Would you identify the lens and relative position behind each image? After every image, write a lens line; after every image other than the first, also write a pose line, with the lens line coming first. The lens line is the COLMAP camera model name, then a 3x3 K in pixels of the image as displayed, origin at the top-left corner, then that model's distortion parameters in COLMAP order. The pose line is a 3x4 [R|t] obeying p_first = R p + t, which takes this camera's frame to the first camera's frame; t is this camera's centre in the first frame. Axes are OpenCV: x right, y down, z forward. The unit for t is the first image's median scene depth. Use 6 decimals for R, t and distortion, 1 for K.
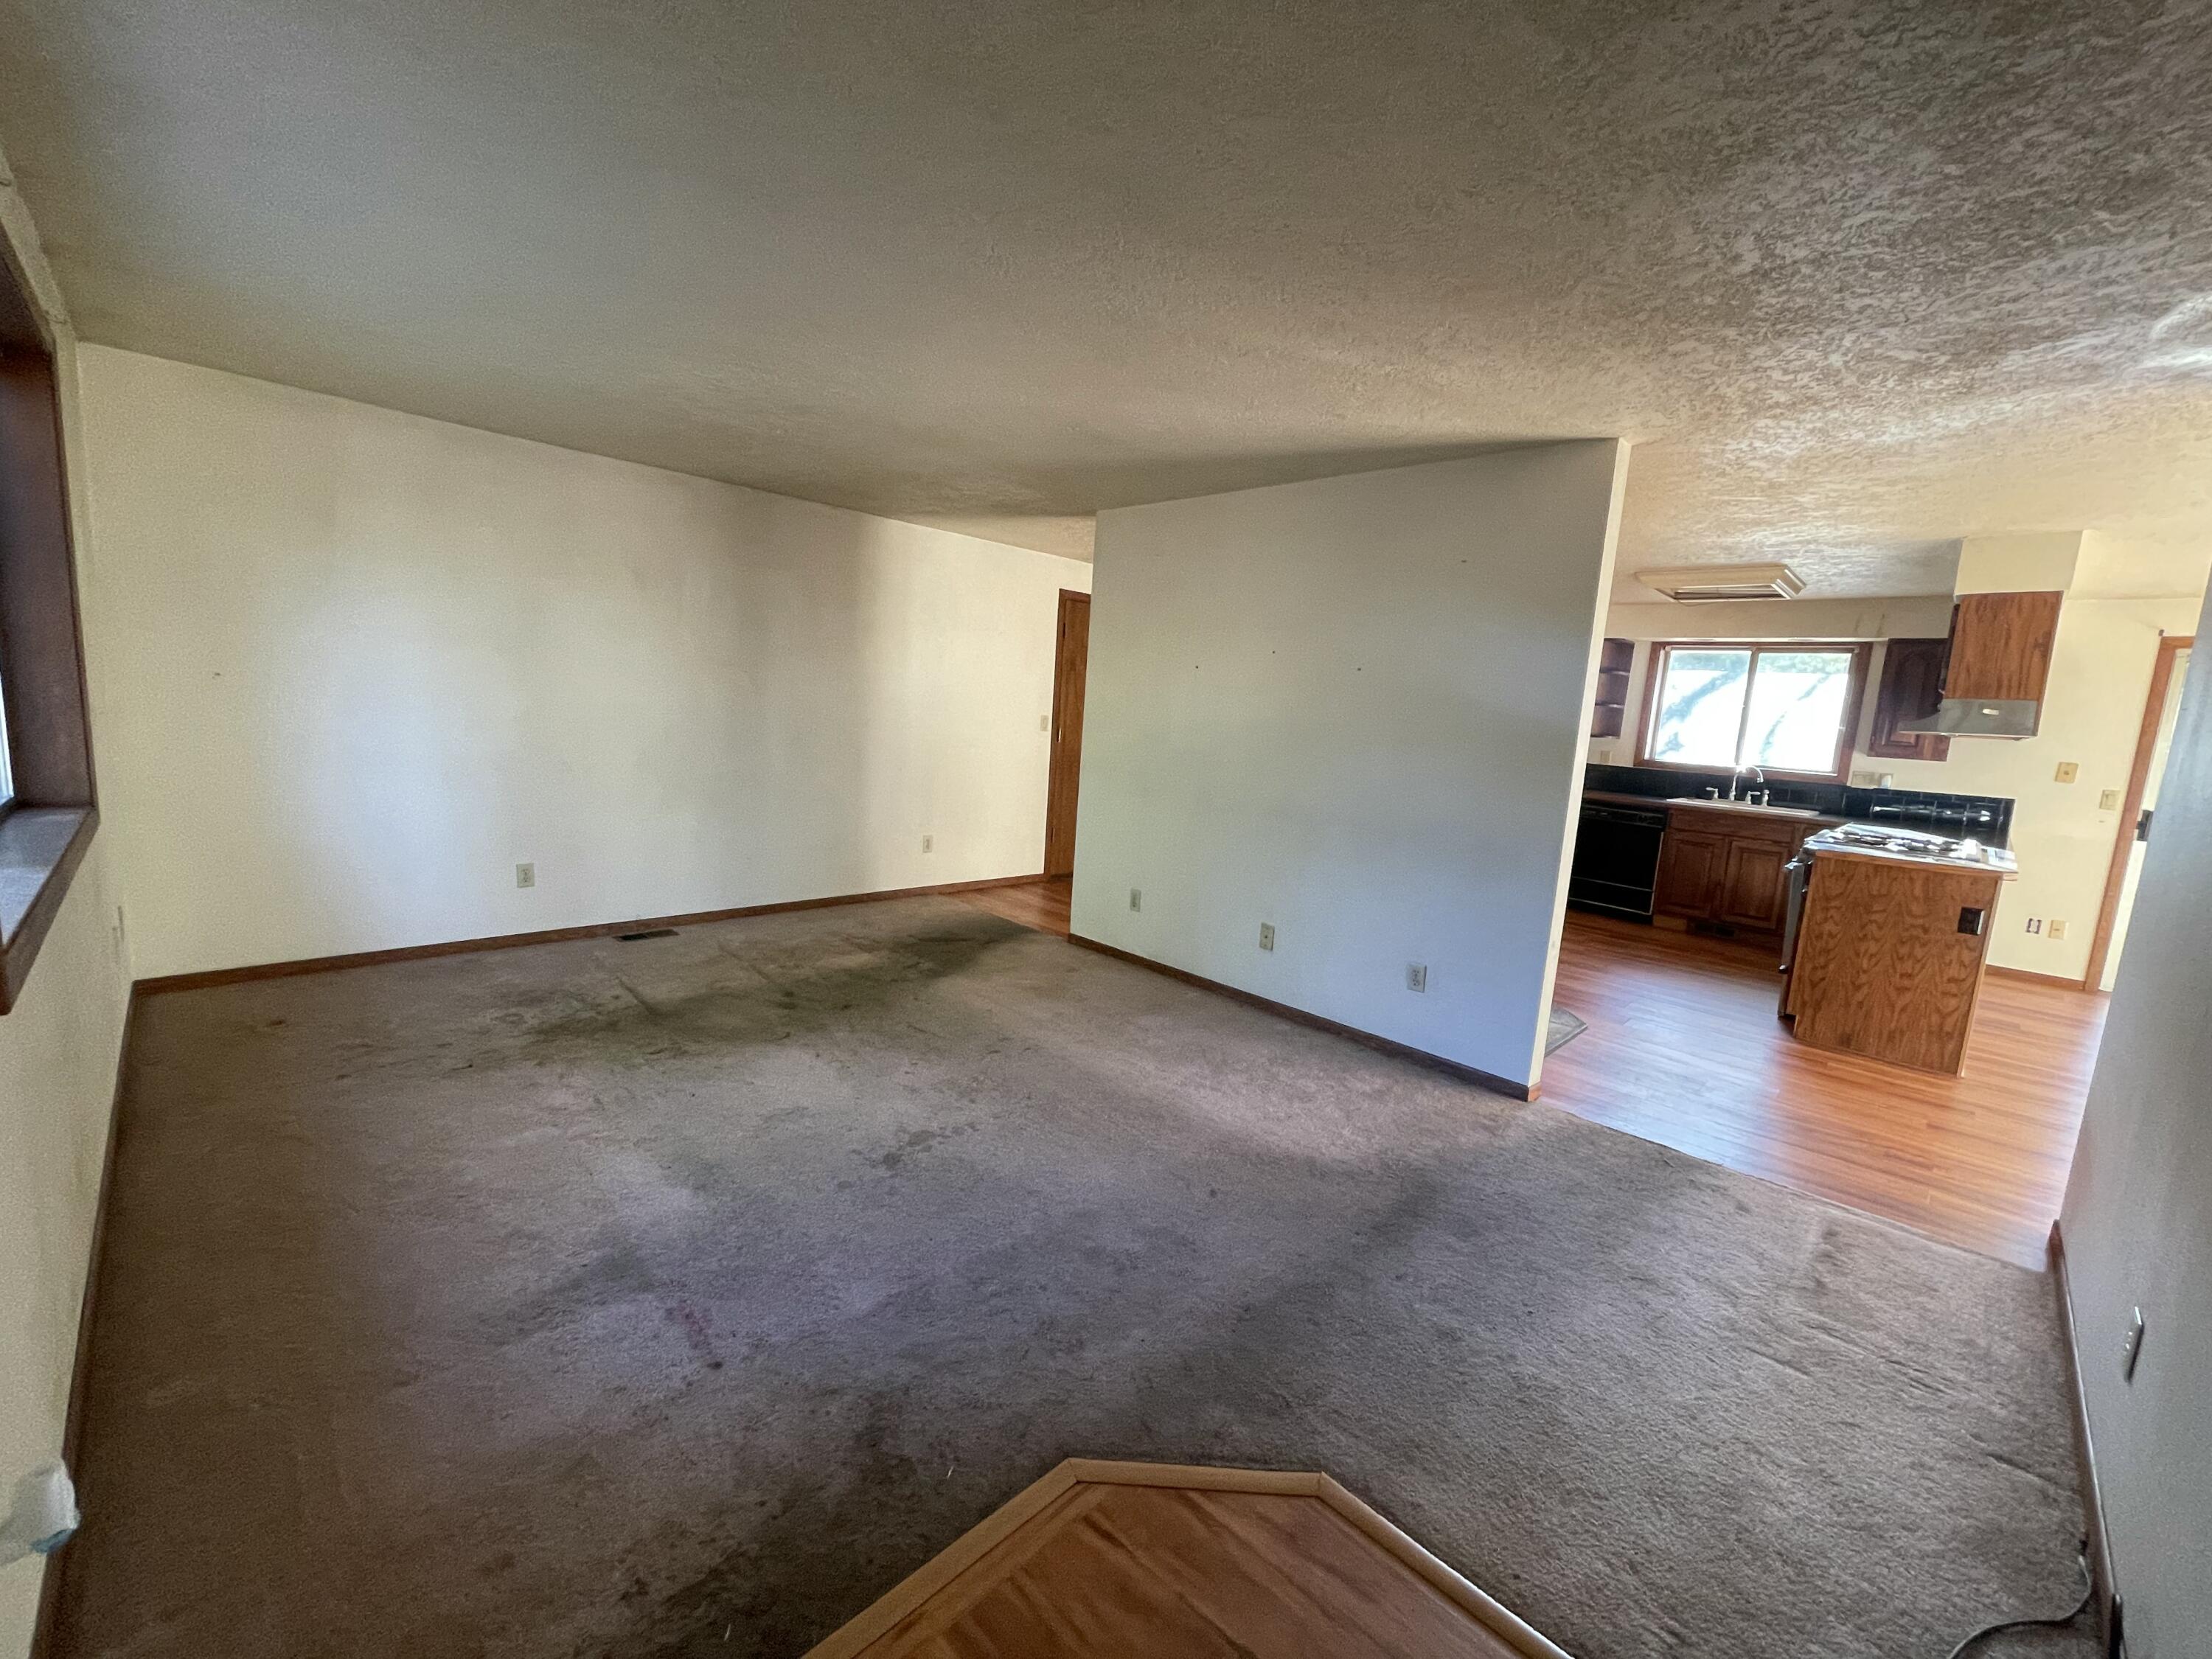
lens RADIAL K [[896.5, 0, 1101.8], [0, 896.5, 829.5], [0, 0, 1]] dist [-0.001154, -0.000175]
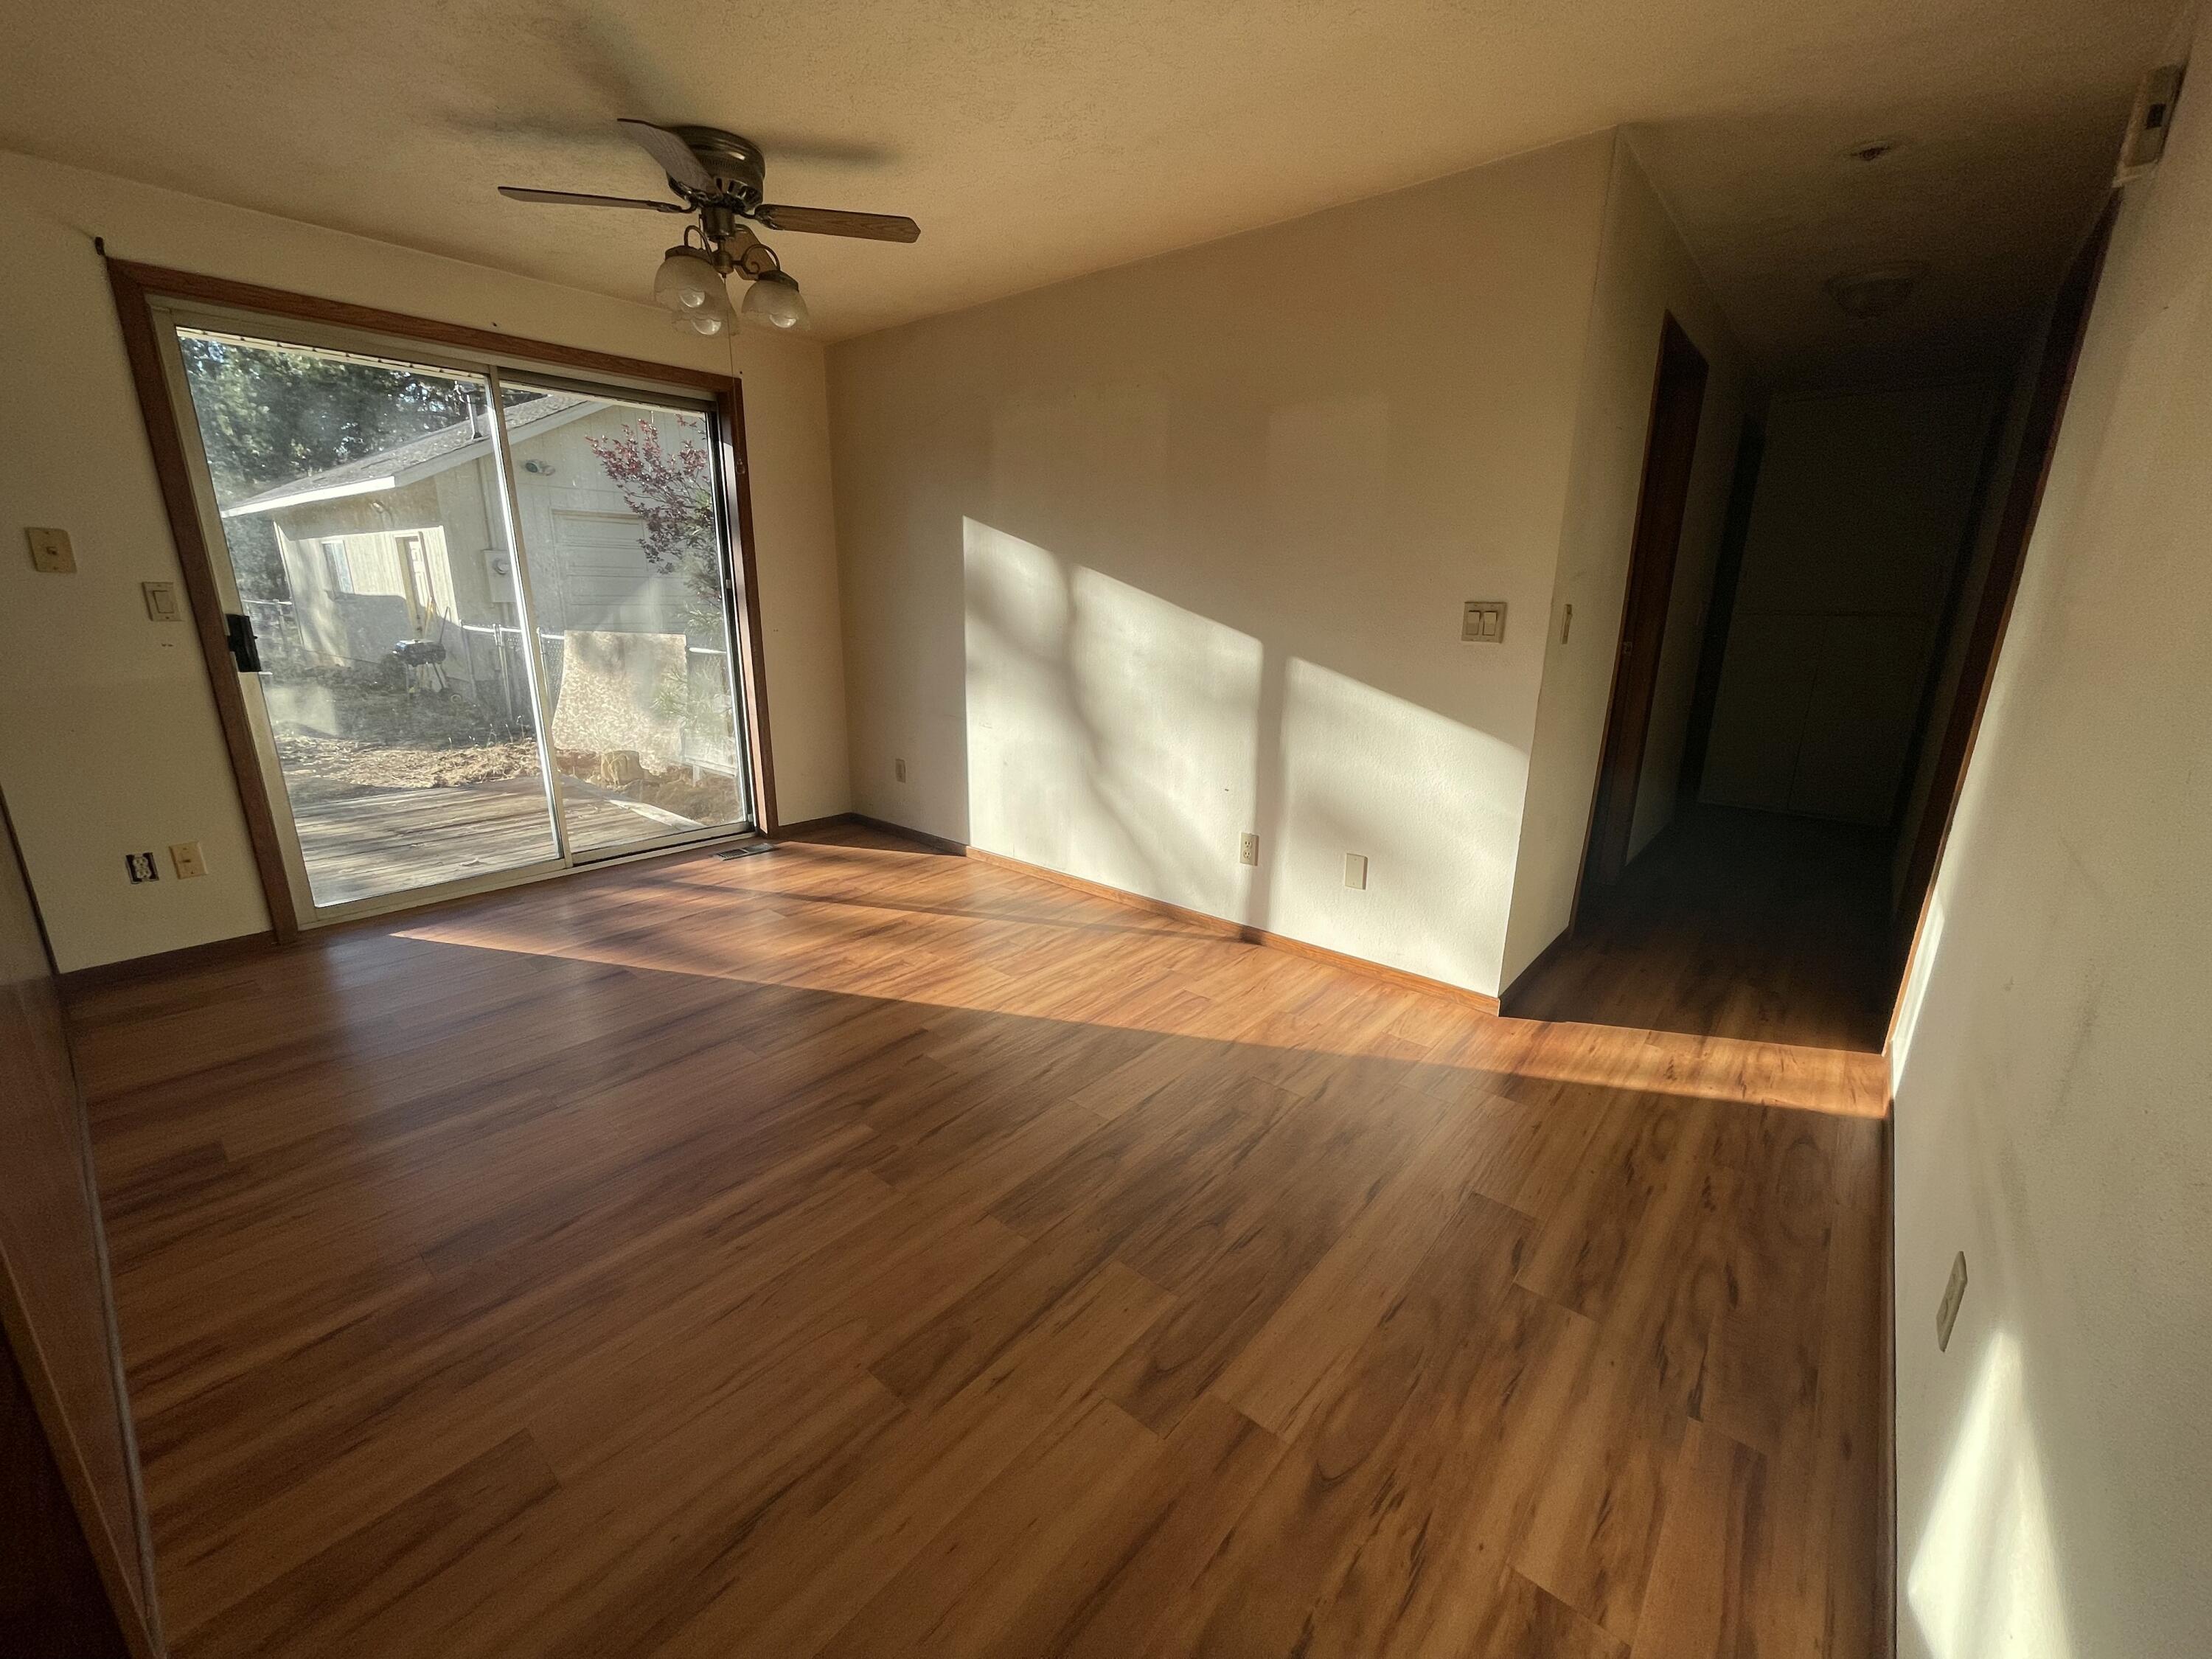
lens RADIAL K [[896.5, 0, 1101.8], [0, 896.5, 829.5], [0, 0, 1]] dist [-0.001154, -0.000175]
pose [[-0.068631, -0.322111, 0.944211, 0.470168], [0.126789, 0.935952, 0.328509, -0.008839], [-0.989553, 0.142262, -0.023395, 0.415722]]
